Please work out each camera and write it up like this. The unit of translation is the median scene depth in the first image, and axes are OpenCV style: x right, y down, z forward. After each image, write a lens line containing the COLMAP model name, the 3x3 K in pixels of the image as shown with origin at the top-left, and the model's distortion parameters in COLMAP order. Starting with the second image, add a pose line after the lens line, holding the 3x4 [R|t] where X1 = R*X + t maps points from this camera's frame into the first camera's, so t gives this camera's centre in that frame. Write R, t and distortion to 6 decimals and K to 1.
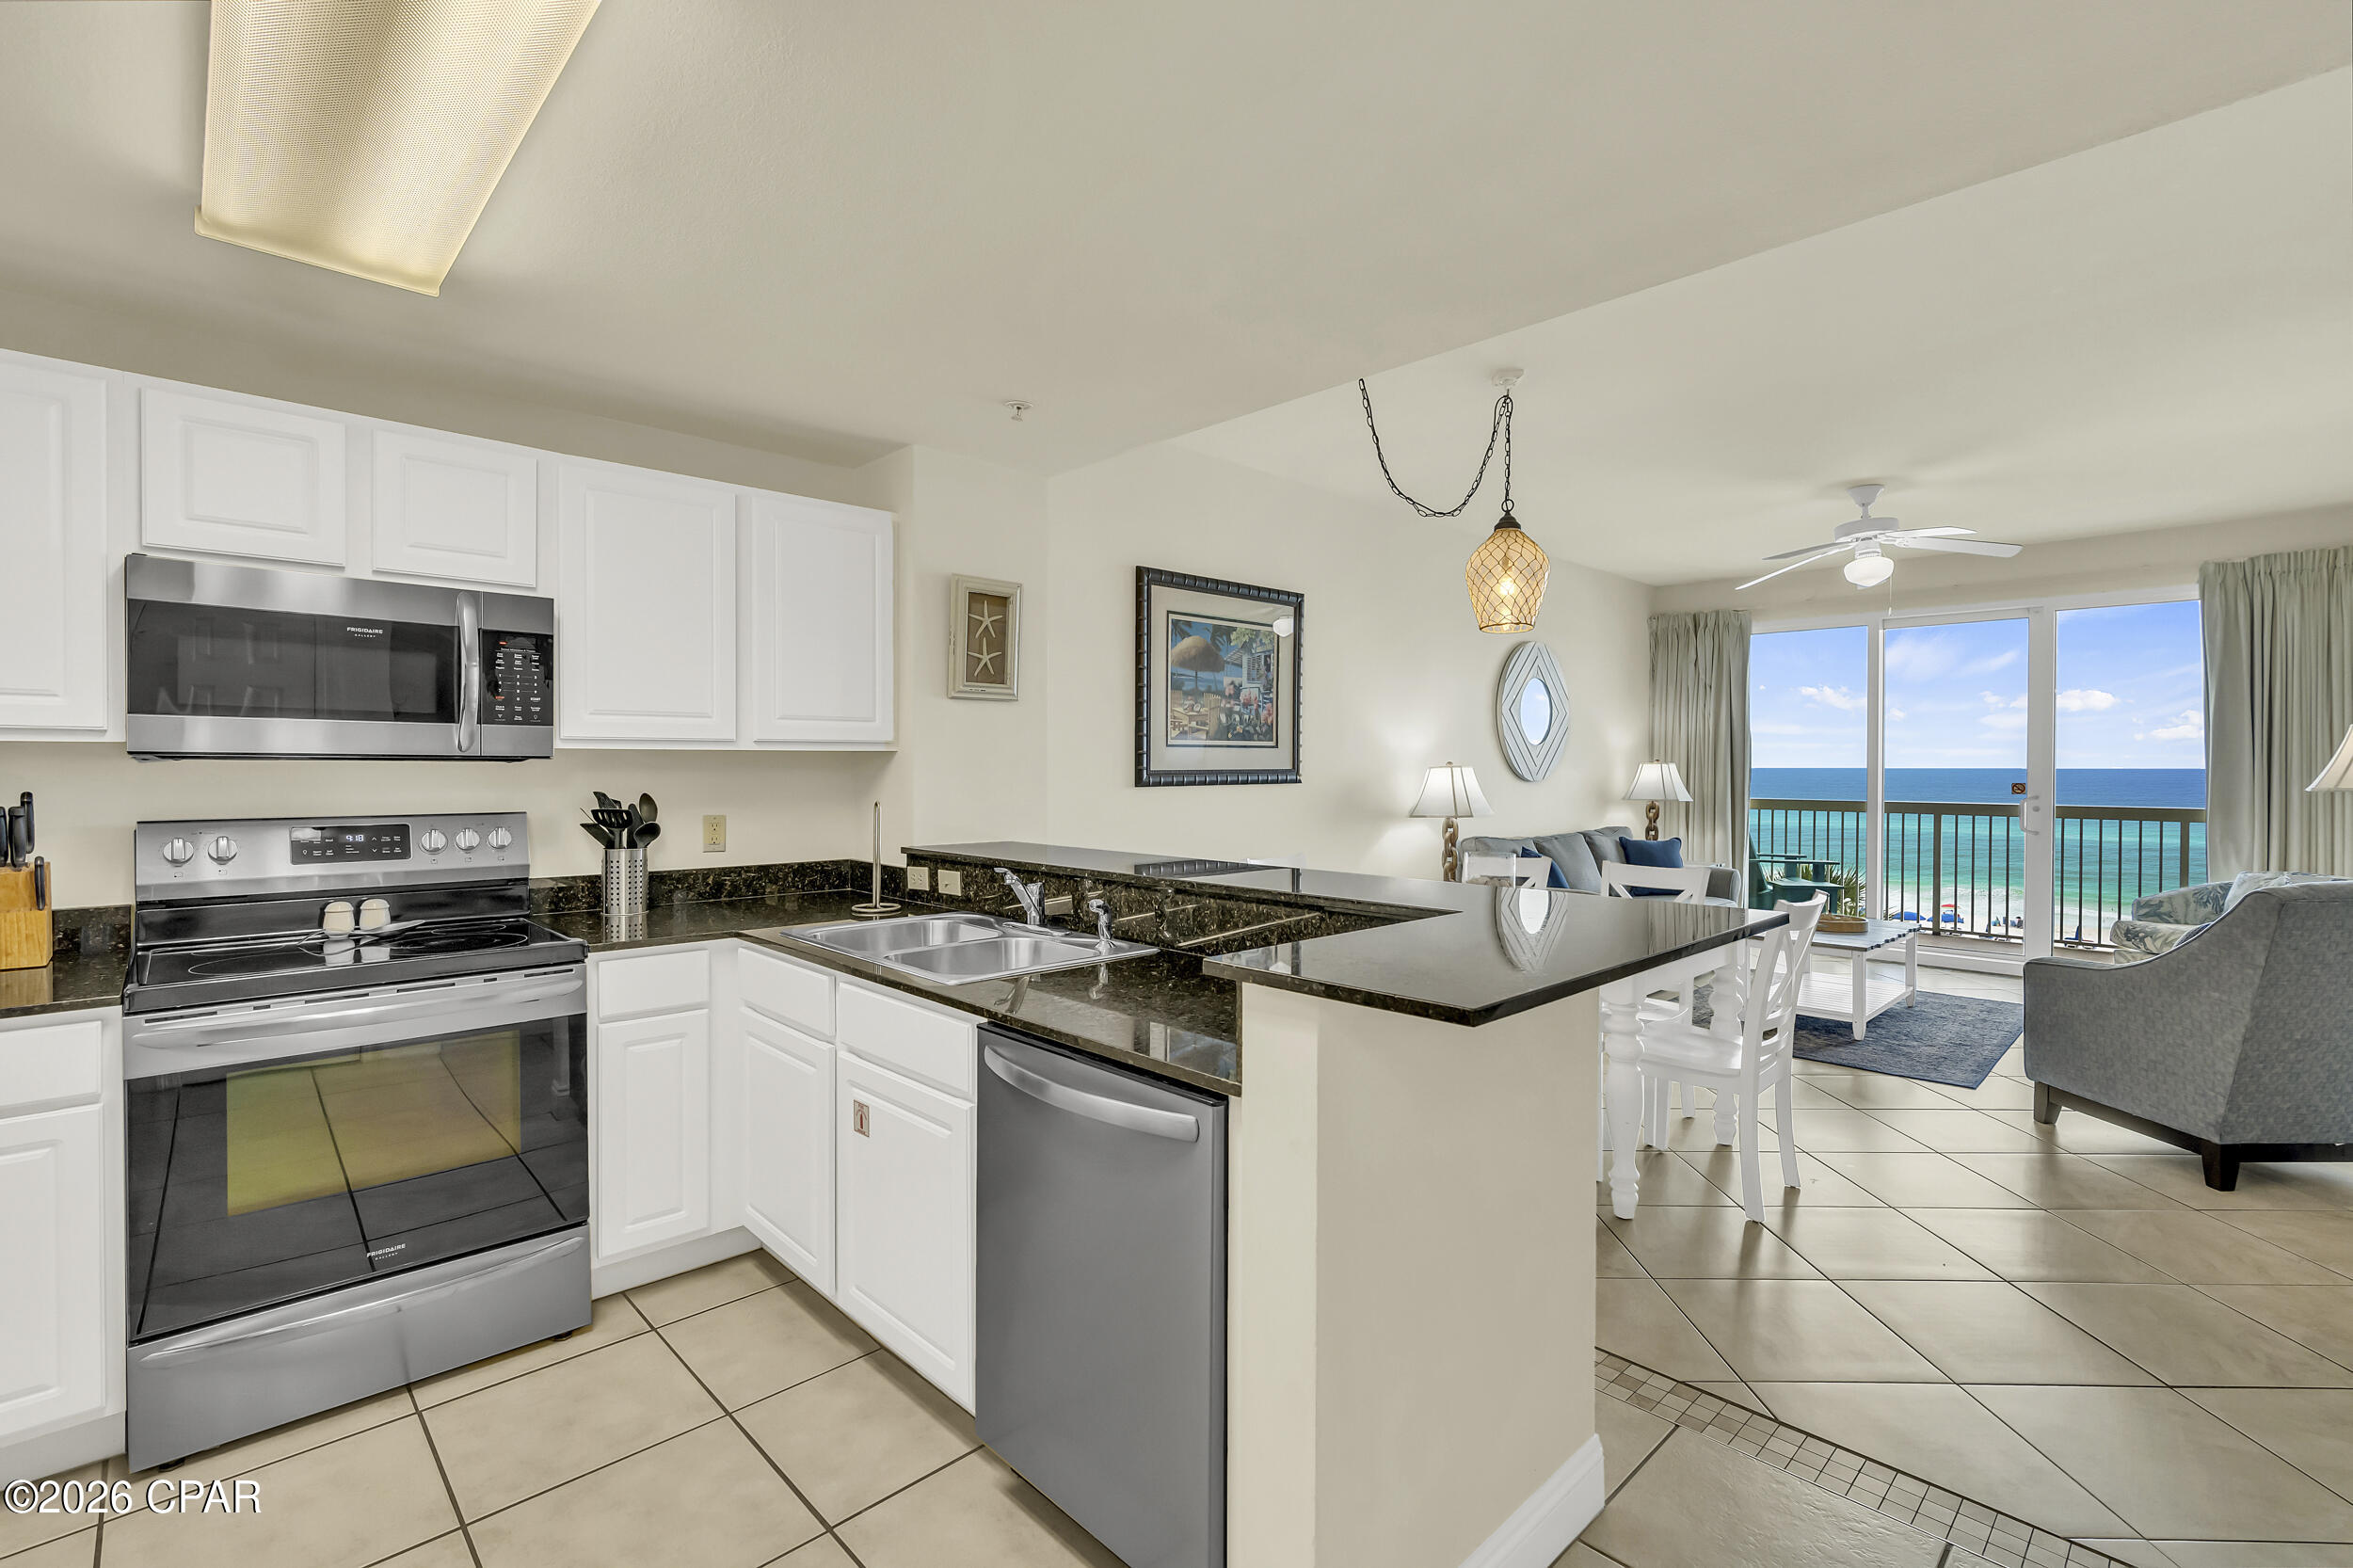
lens RADIAL K [[1050.9, 0, 1176.5], [0, 1050.9, 784.0], [0, 0, 1]] dist [-0.002898, -0.000220]
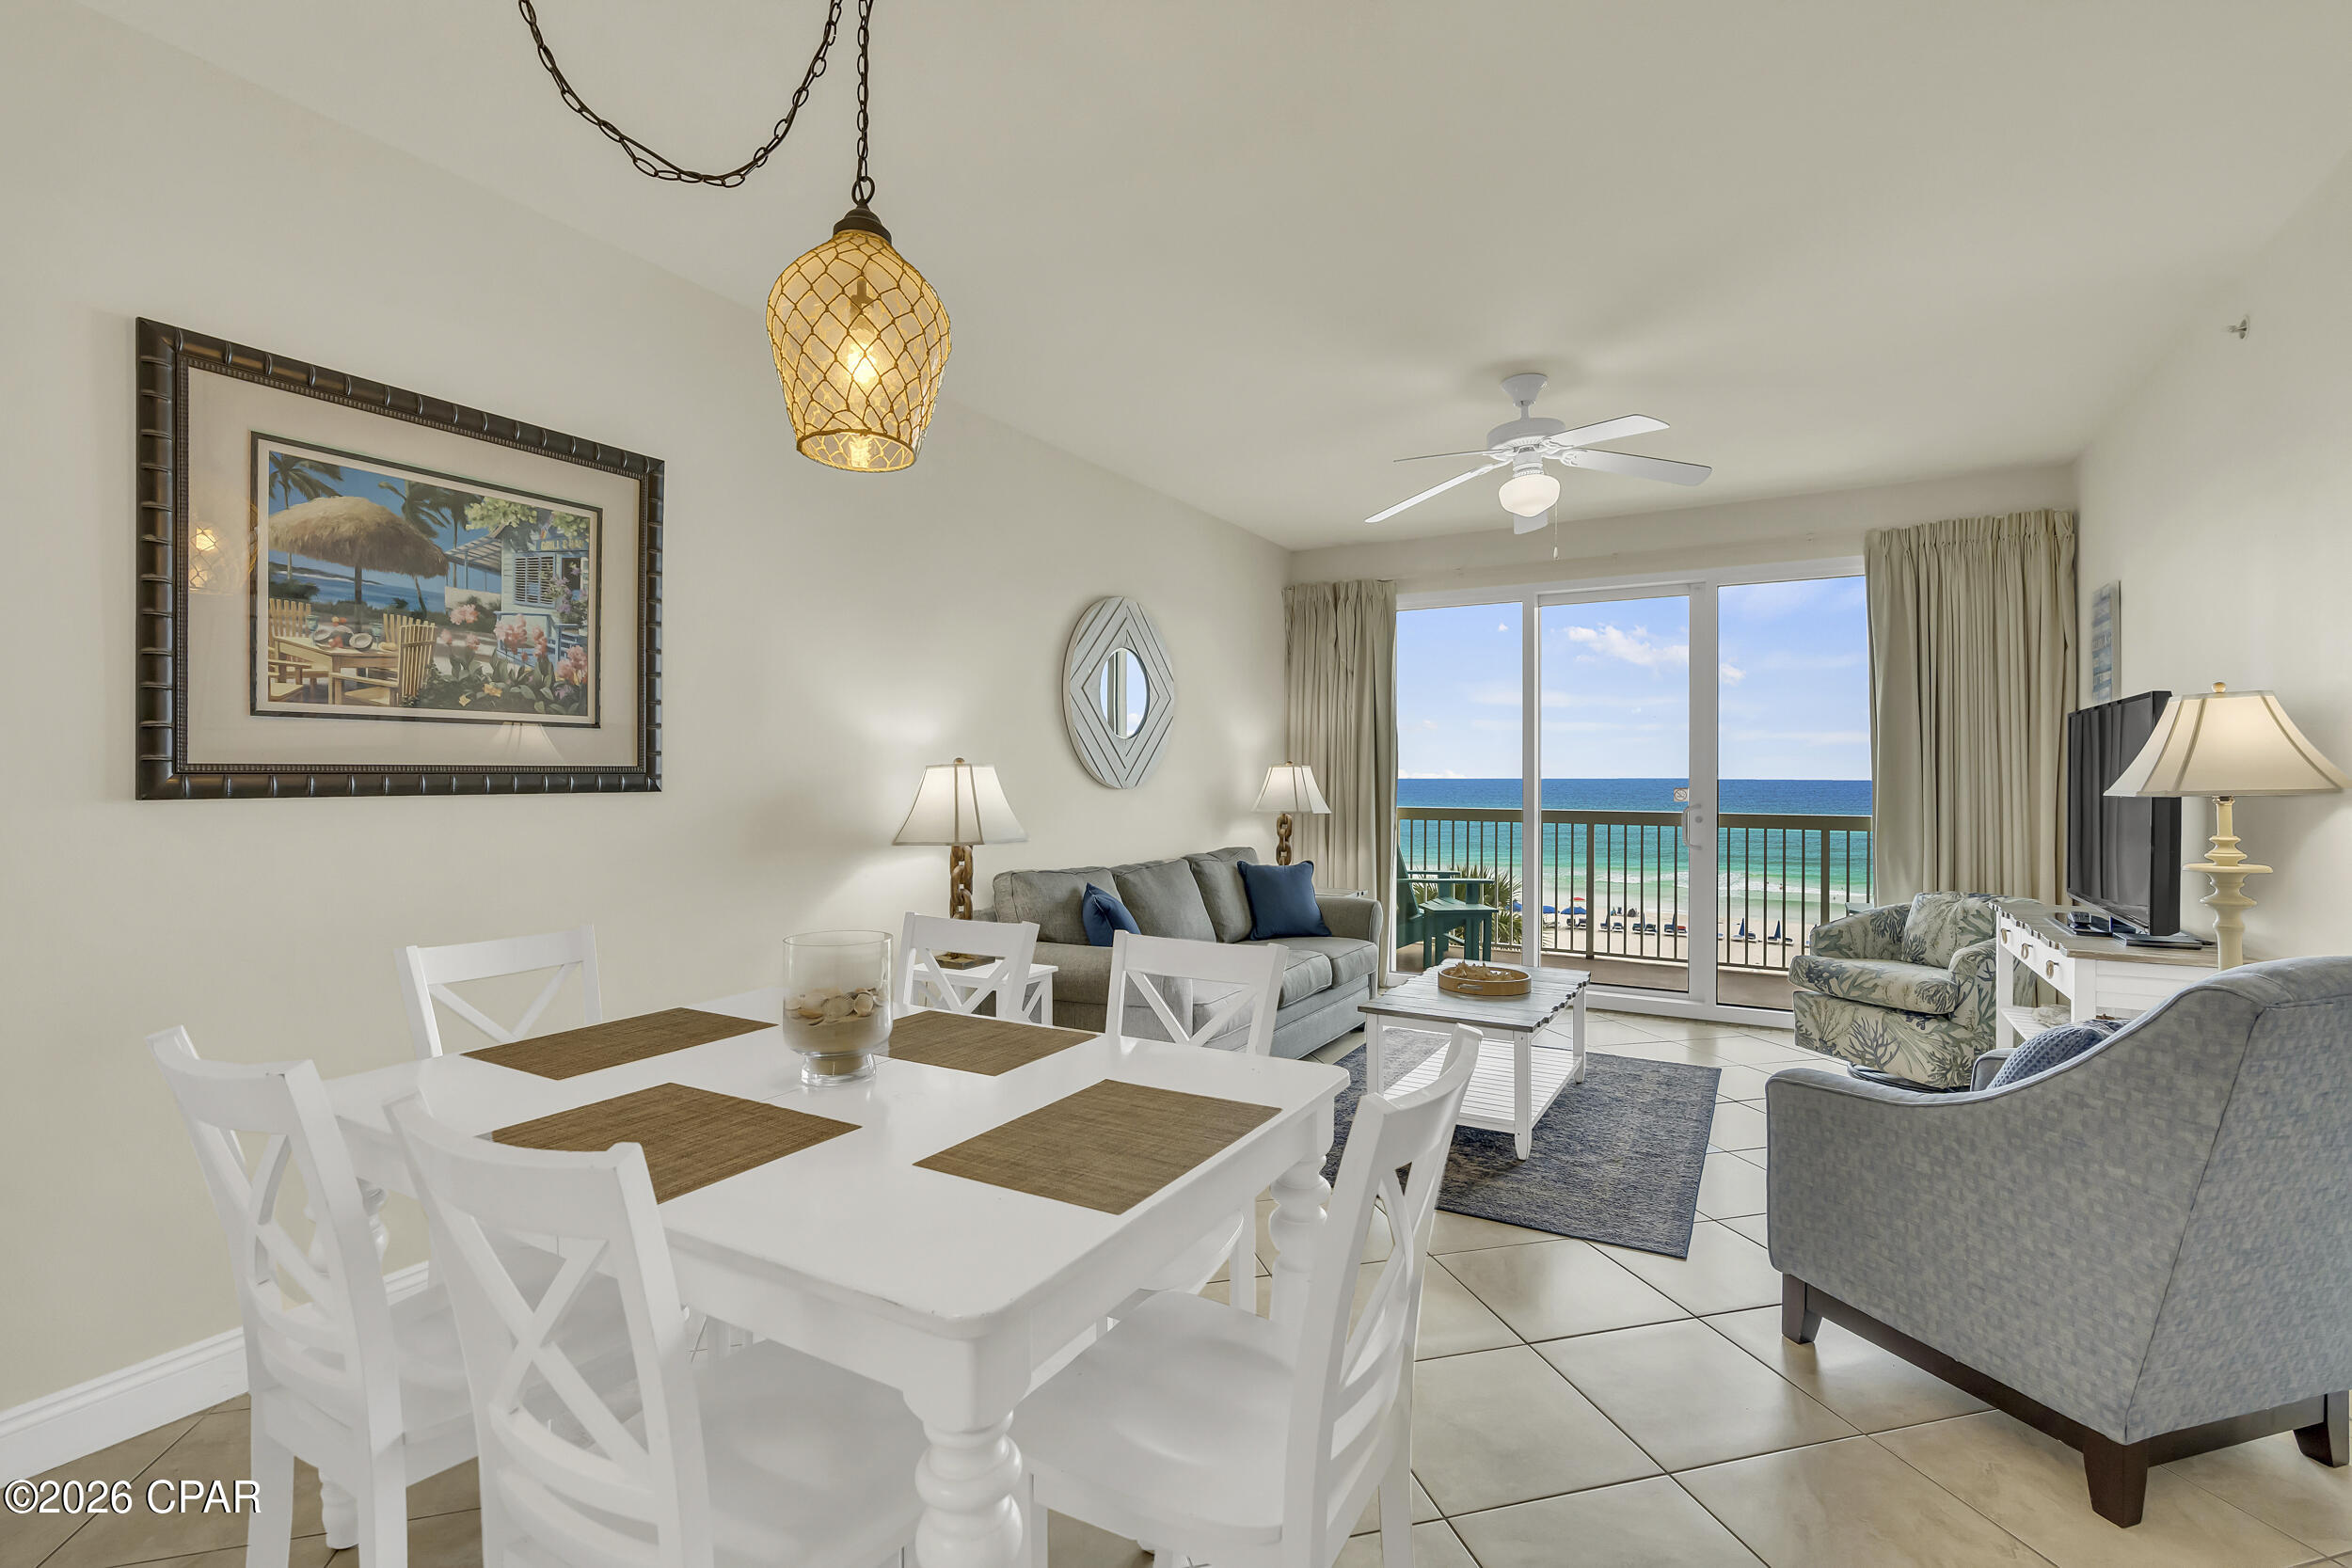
lens RADIAL K [[1054.4, 0, 1163.7], [0, 1054.4, 786.9], [0, 0, 1]] dist [-0.003464, -0.000099]
pose [[0.965646, -0.002405, 0.259849, 0.242758], [0.004543, 0.999961, -0.007628, 0.002353], [-0.259820, 0.008546, 0.965619, 0.390179]]
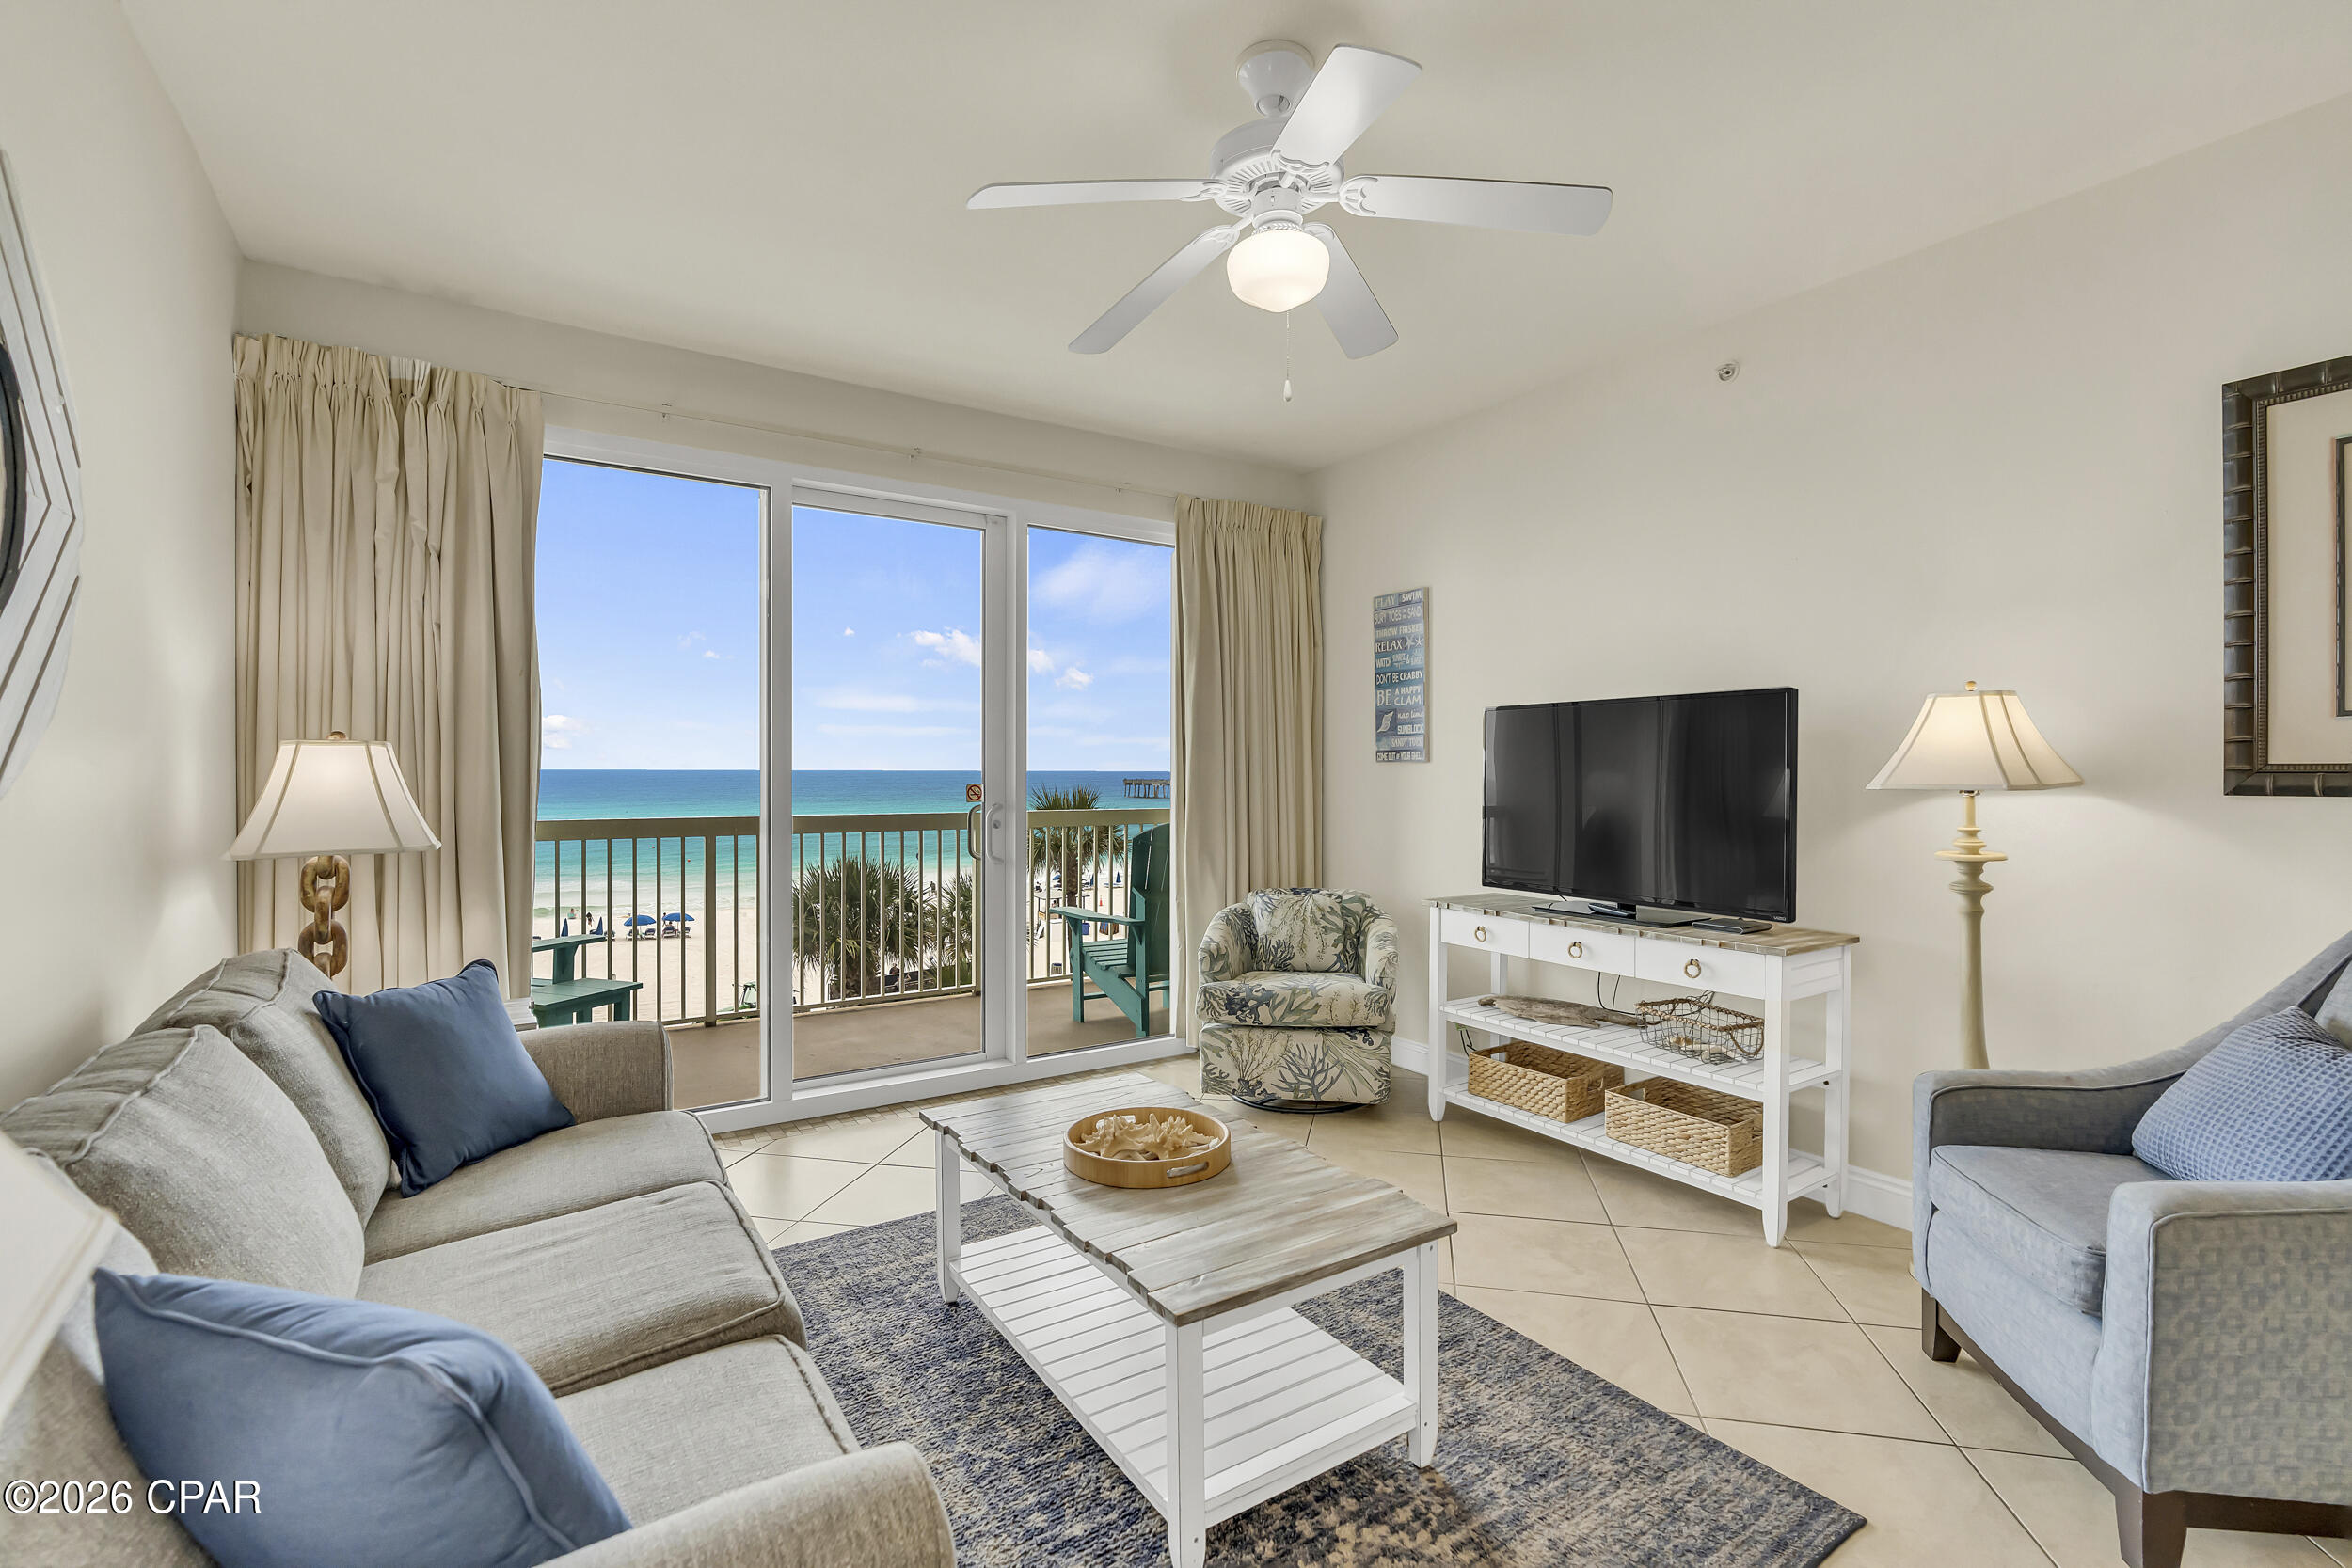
lens RADIAL K [[1067.5, 0, 1232.2], [0, 1067.5, 762.4], [0, 0, 1]] dist [-0.002417, 0.000009]
pose [[0.177669, 0.005893, 0.984073, 0.257266], [0.015243, 0.999846, -0.008739, -0.009403], [-0.983972, 0.016553, 0.177552, 1.001143]]
